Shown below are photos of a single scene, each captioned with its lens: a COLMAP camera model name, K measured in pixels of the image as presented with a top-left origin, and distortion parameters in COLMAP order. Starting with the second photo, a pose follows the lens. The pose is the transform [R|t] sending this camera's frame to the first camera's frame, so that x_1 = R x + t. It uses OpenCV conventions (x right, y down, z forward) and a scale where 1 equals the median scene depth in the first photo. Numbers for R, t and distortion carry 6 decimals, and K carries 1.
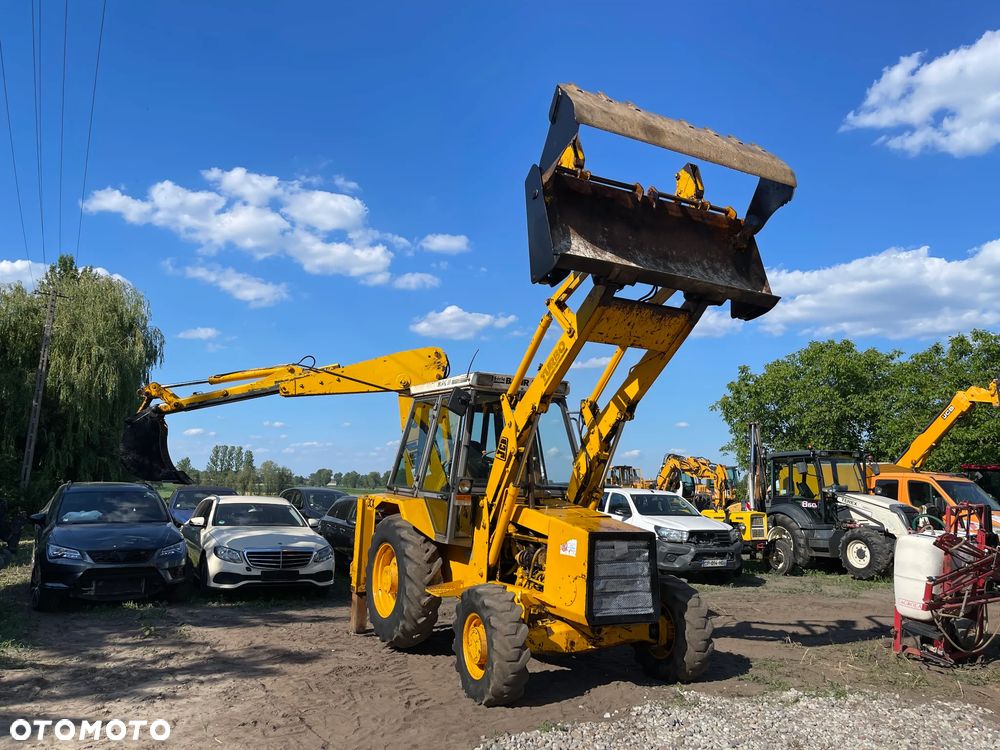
lens RADIAL K [[760.9, 0, 493.3], [0, 760.9, 383.9], [0, 0, 1]] dist [0.071497, -0.092922]
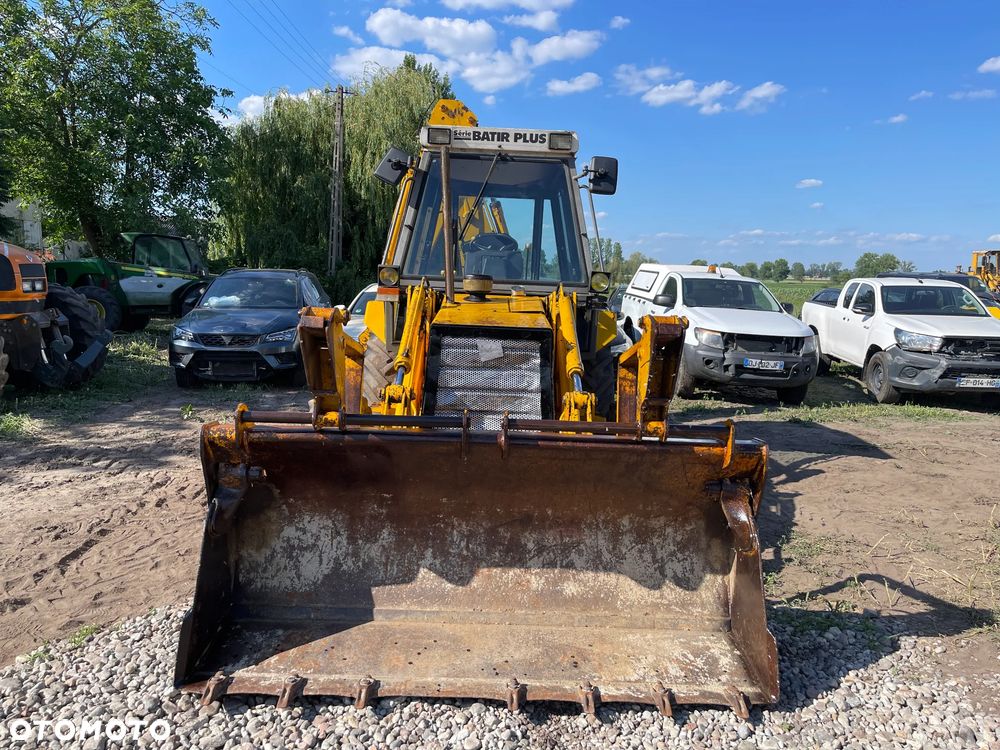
lens RADIAL K [[760.9, 0, 497.2], [0, 760.9, 381.3], [0, 0, 1]] dist [0.071497, -0.092922]
pose [[0.890035, 0.063711, -0.451419, 0.191694], [0.058031, 0.966299, 0.250795, 0.026207], [0.452184, -0.249412, 0.856343, 0.174265]]
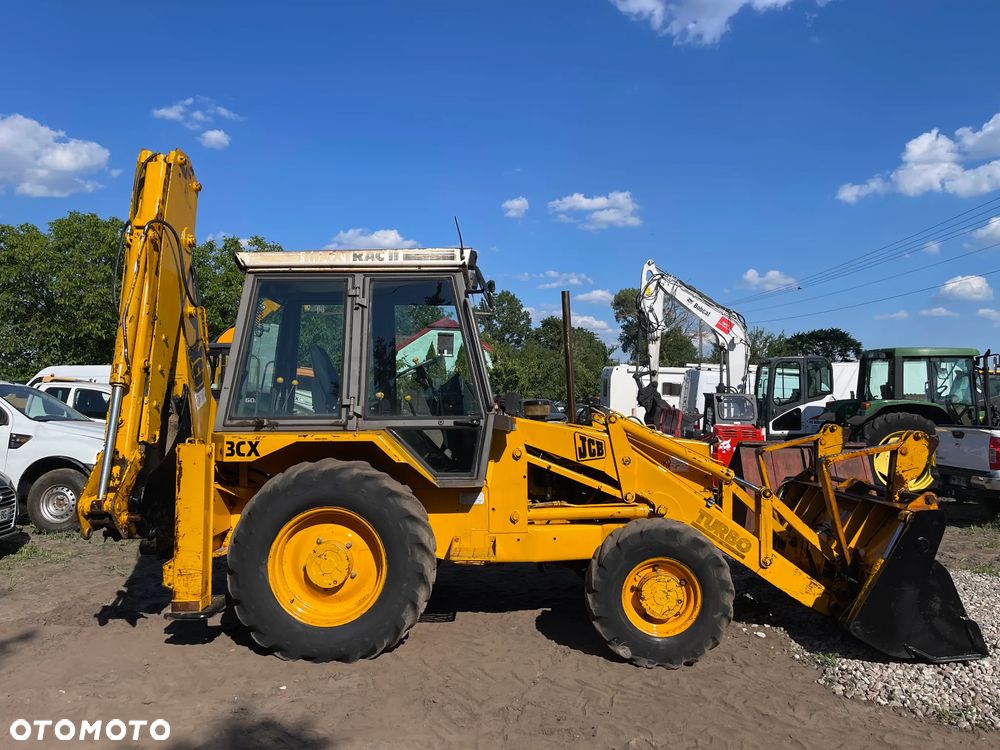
lens RADIAL K [[760.9, 0, 496.7], [0, 760.9, 367.1], [0, 0, 1]] dist [0.071497, -0.092922]
pose [[0.463837, 0.027552, 0.885492, -0.323957], [-0.140674, 0.989126, 0.042911, 0.035728], [-0.874681, -0.144469, 0.462669, 0.324440]]
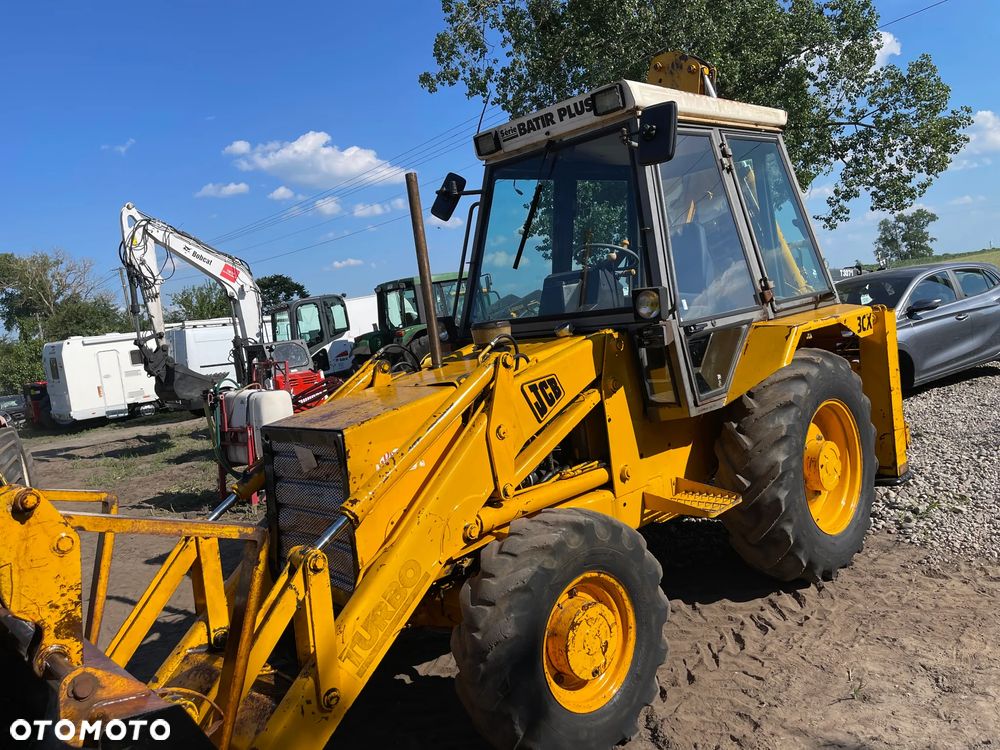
lens RADIAL K [[760.9, 0, 510.3], [0, 760.9, 372.6], [0, 0, 1]] dist [0.071497, -0.092922]
pose [[-0.261625, -0.051038, 0.963819, -0.283170], [0.001981, 0.998570, 0.053416, 0.054725], [-0.965167, 0.015885, -0.261150, 0.460608]]
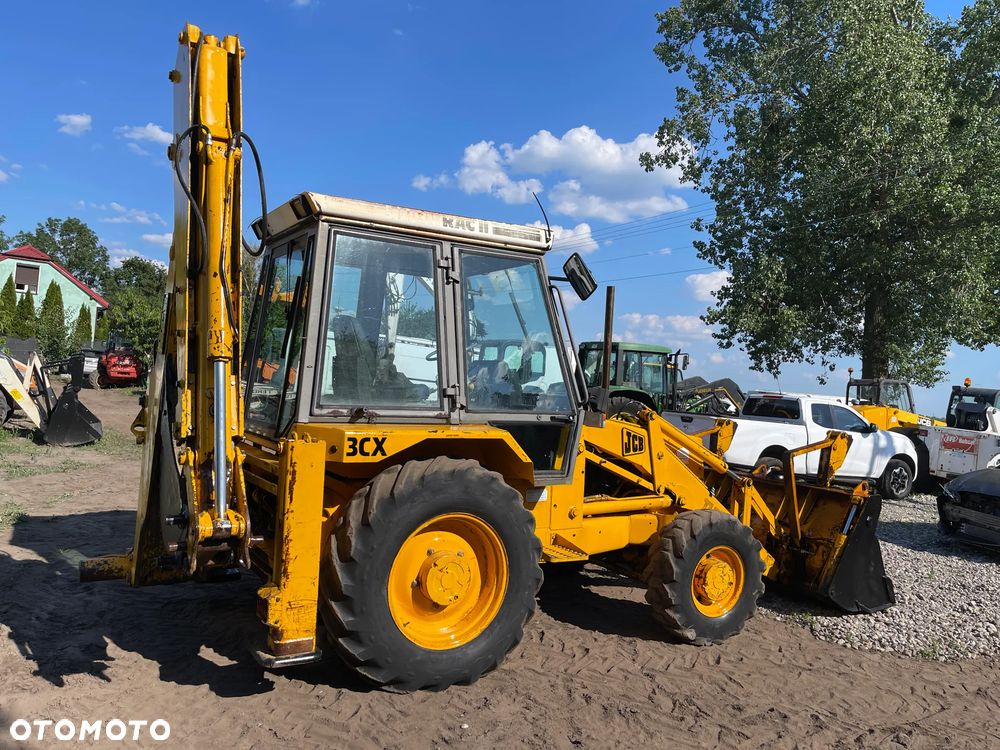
lens RADIAL K [[760.9, 0, 503.5], [0, 760.9, 379.1], [0, 0, 1]] dist [0.071497, -0.092922]
pose [[-0.068812, -0.021414, 0.997400, -0.349070], [-0.224443, 0.974472, 0.005437, 0.063902], [-0.972055, -0.223486, -0.071862, 0.538176]]
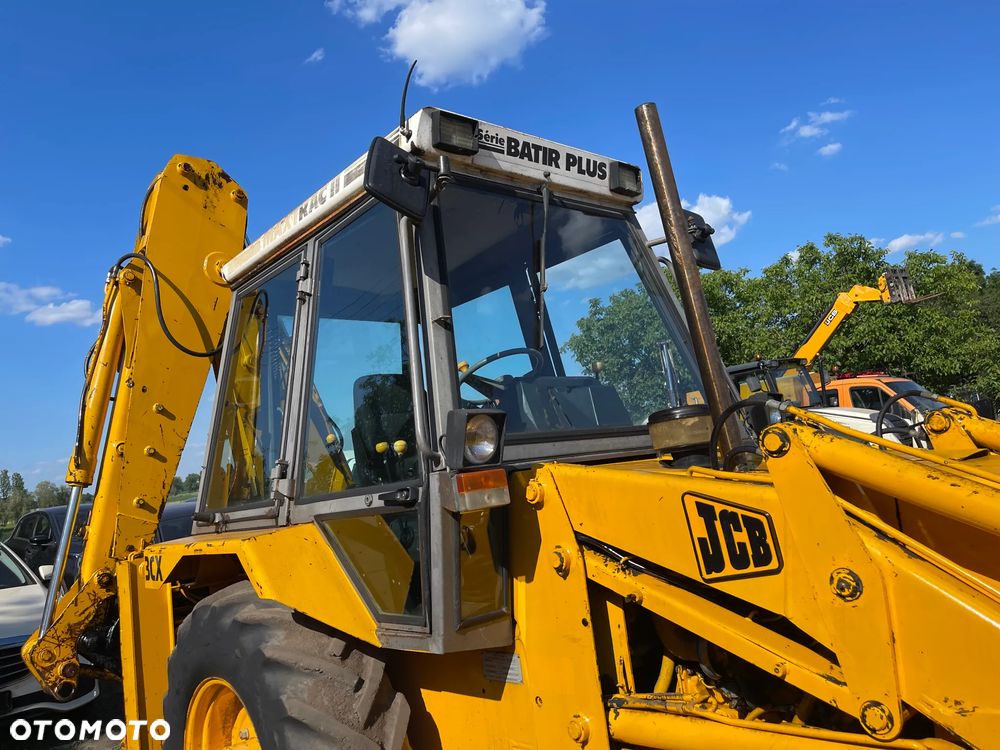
lens RADIAL K [[760.9, 0, 493.2], [0, 760.9, 385.4], [0, 0, 1]] dist [0.071497, -0.092922]
pose [[0.962560, -0.113385, 0.246215, -0.048739], [0.104773, 0.993345, 0.047843, 0.050280], [-0.250001, -0.020255, 0.968034, 0.344616]]
